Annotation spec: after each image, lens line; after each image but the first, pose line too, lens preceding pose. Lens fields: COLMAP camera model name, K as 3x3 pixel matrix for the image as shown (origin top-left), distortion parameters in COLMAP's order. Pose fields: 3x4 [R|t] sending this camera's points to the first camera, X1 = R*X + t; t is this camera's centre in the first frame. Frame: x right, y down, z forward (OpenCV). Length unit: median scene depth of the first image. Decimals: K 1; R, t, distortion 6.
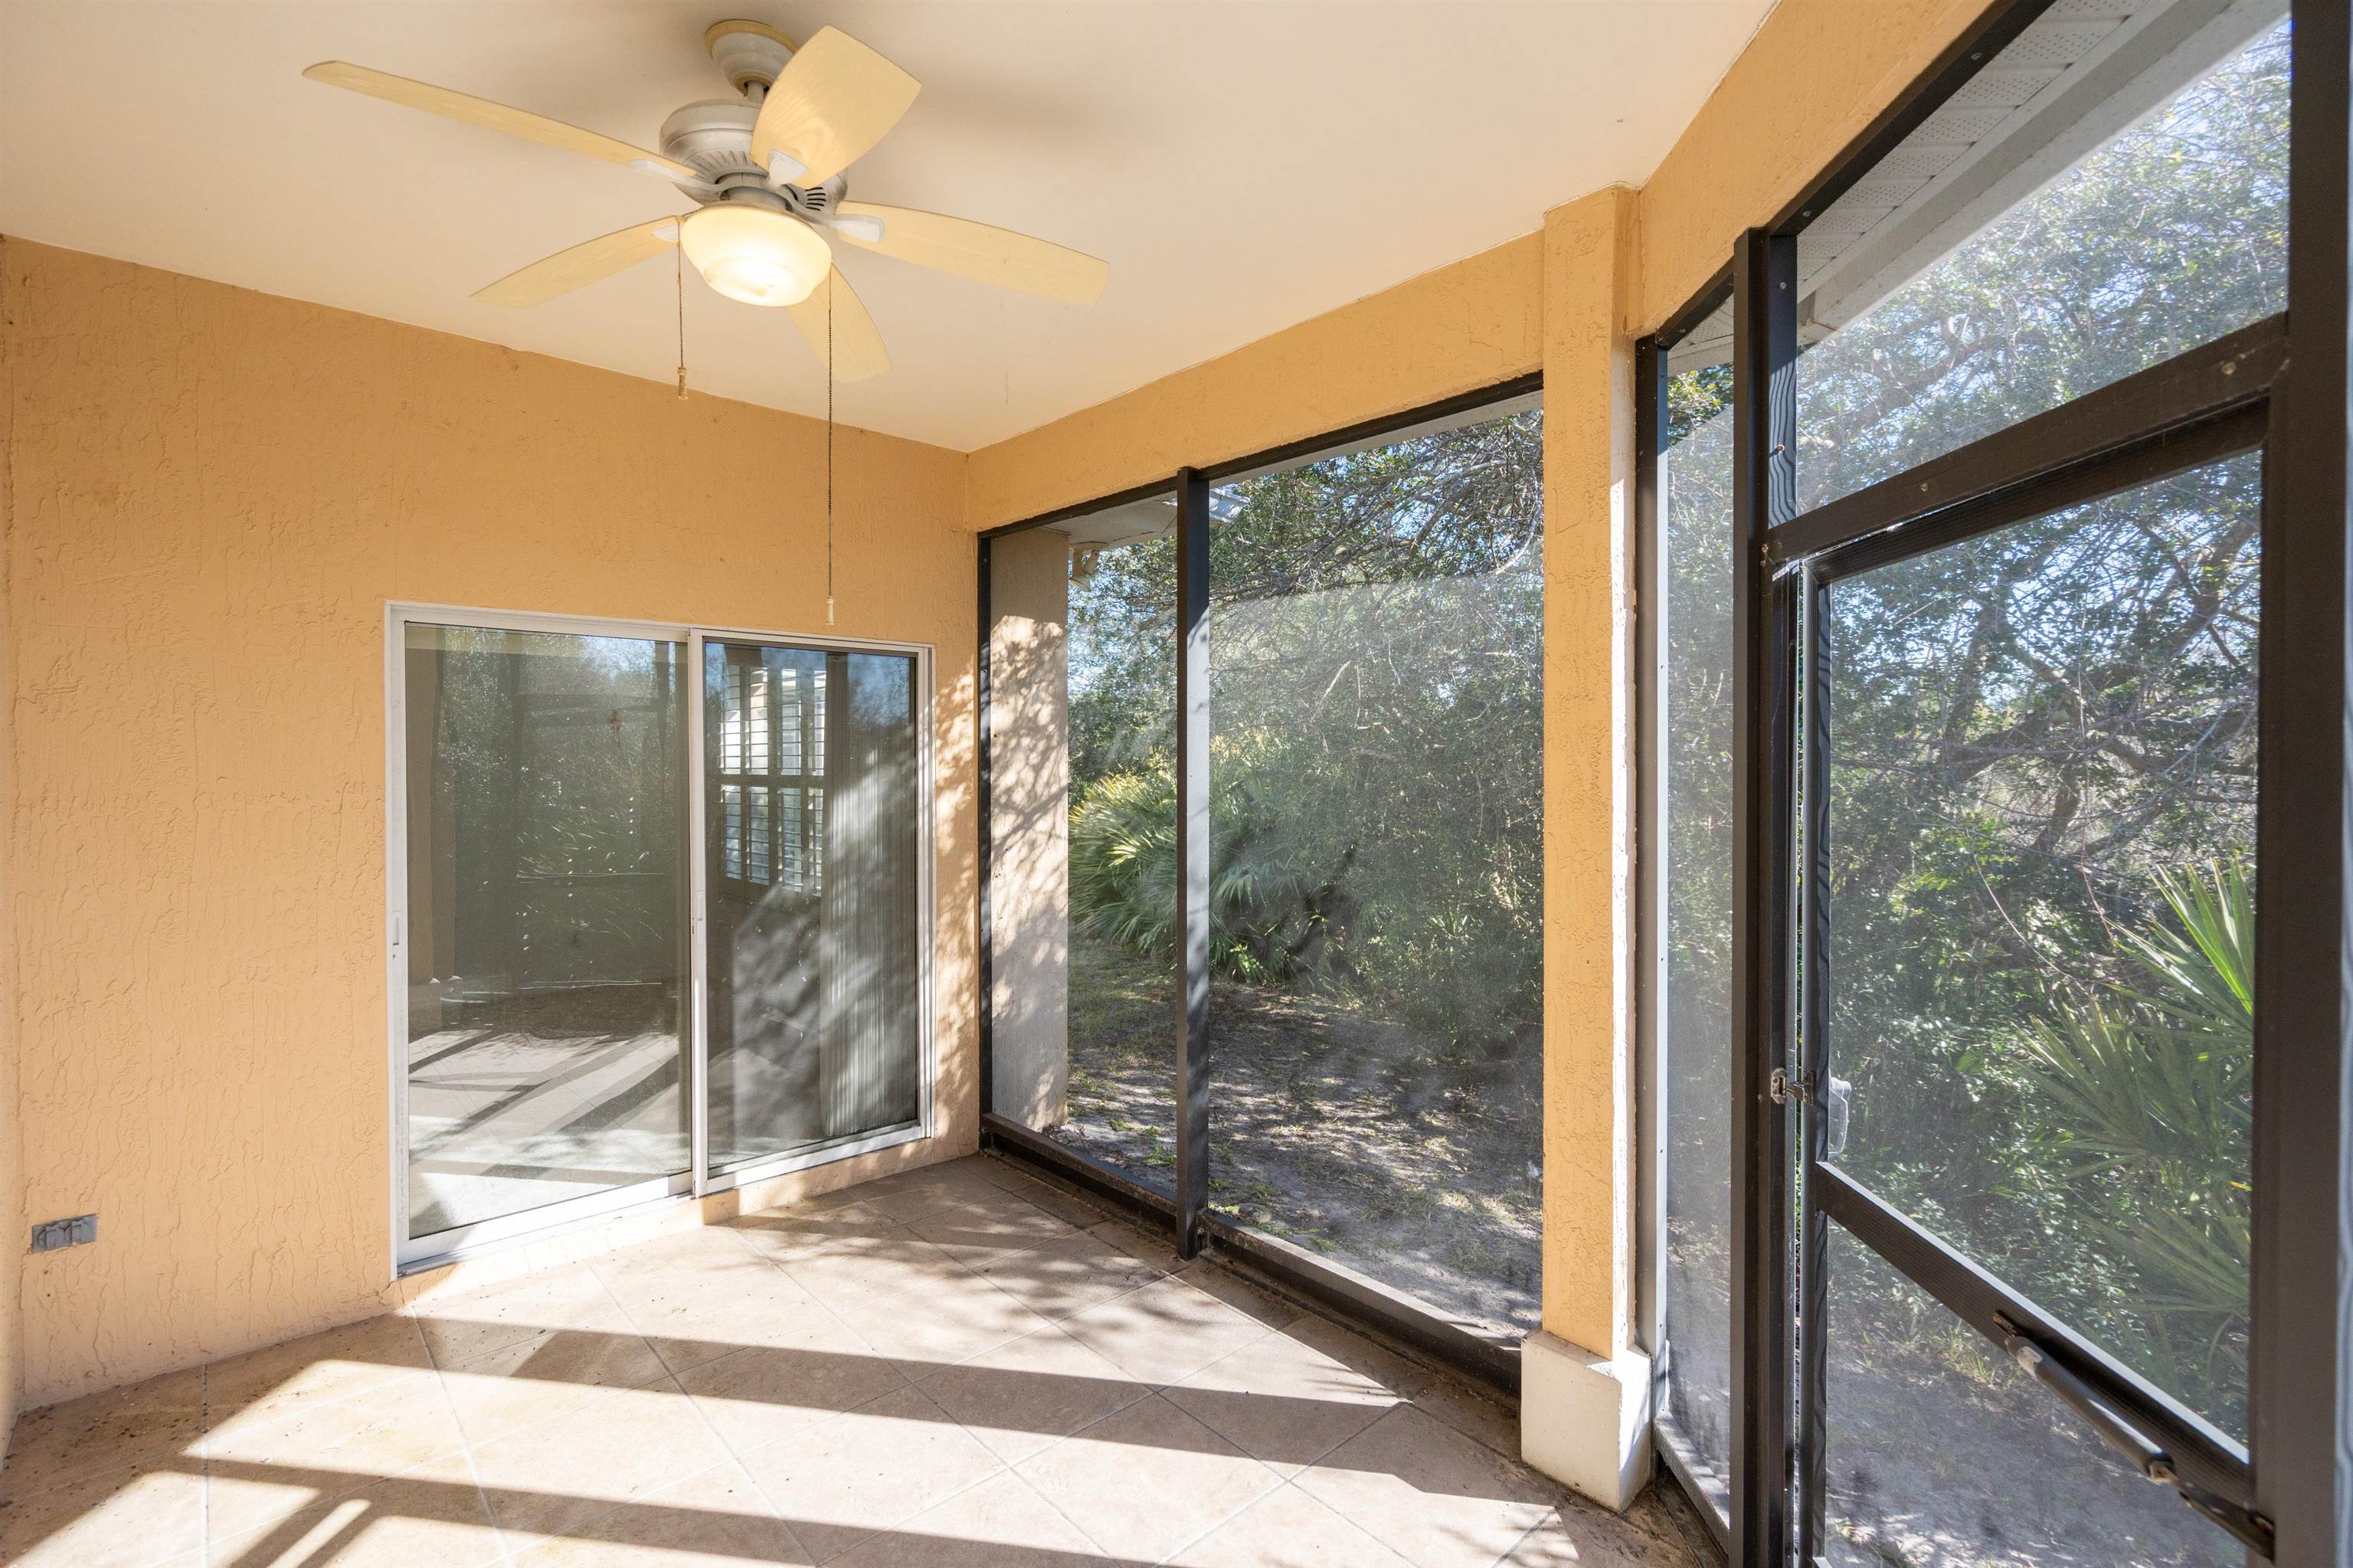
lens RADIAL K [[1066.0, 0, 1230.6], [0, 1066.0, 759.5], [0, 0, 1]] dist [-0.005470, 0.003919]
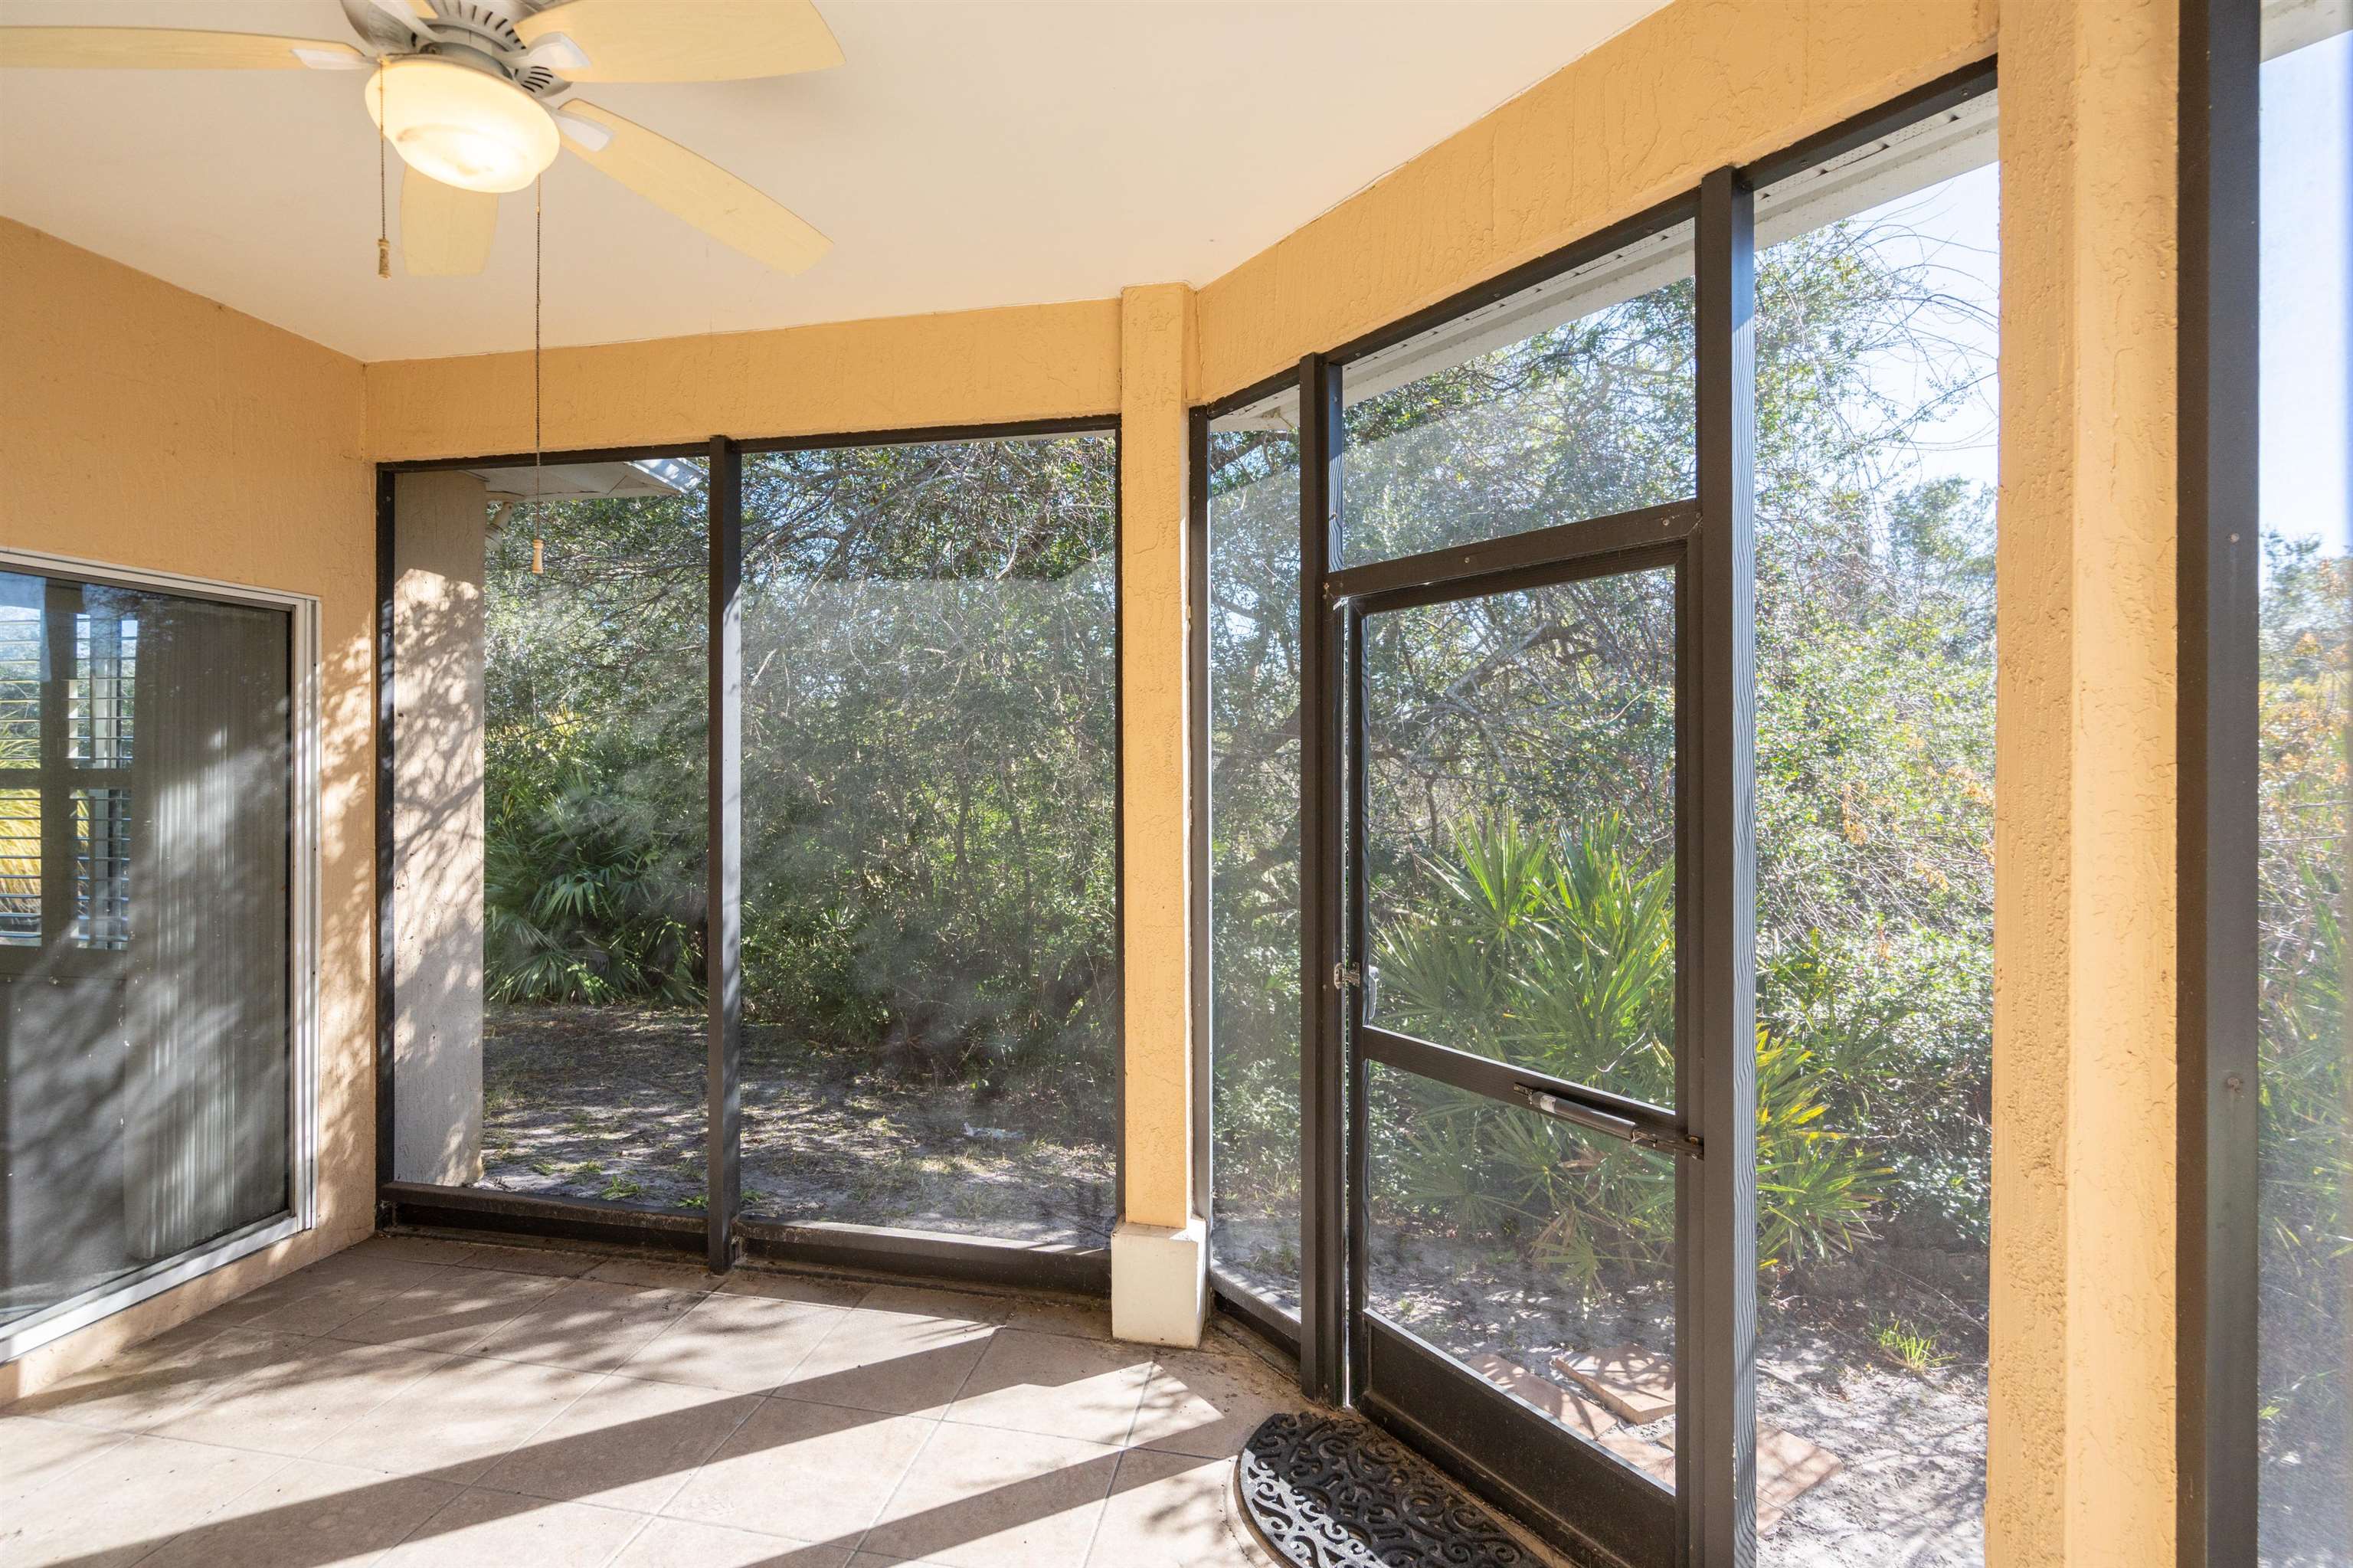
lens RADIAL K [[1066.0, 0, 1163.9], [0, 1066.0, 740.4], [0, 0, 1]] dist [-0.005470, 0.003919]
pose [[0.815595, 0.009191, 0.578551, -0.232259], [0.000939, 0.999852, -0.017207, 0.012574], [-0.578623, 0.014577, 0.815465, 0.000805]]
